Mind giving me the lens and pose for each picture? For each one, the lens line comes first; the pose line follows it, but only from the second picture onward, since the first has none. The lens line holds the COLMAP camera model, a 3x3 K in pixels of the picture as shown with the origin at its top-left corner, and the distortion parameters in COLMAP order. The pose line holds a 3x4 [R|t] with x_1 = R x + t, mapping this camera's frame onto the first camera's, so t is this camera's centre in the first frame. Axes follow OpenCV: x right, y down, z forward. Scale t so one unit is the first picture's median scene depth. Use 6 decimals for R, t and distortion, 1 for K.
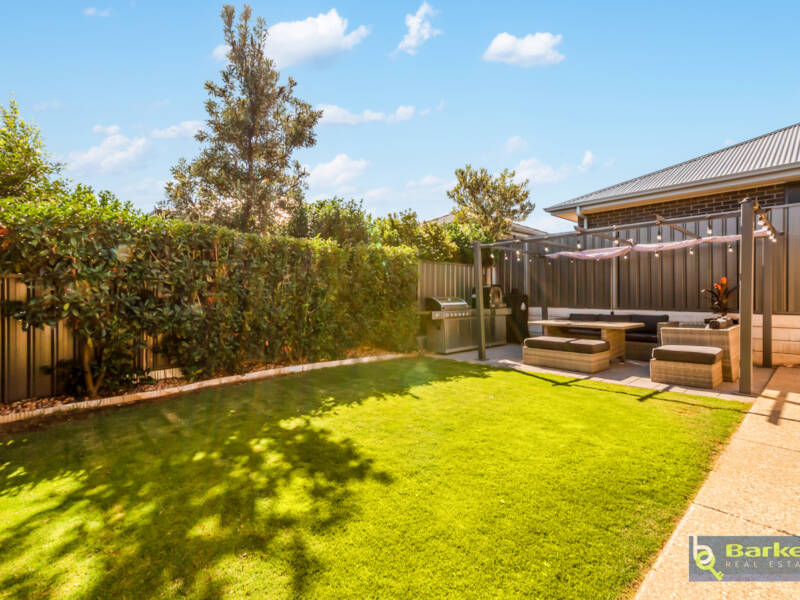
lens RADIAL K [[392.6, 0, 398.4], [0, 392.6, 296.9], [0, 0, 1]] dist [-0.000021, -0.000442]
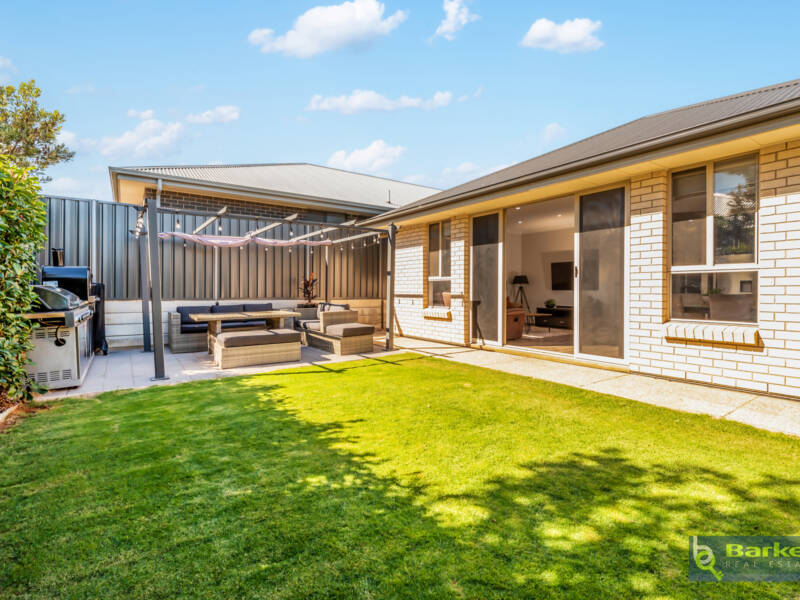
lens RADIAL K [[392.6, 0, 398.4], [0, 392.6, 296.9], [0, 0, 1]] dist [-0.000021, -0.000442]
pose [[0.123301, -0.024297, 0.992072, -0.935986], [0.003184, 0.999705, 0.024088, 0.006593], [-0.992364, 0.000188, 0.123342, 1.156105]]
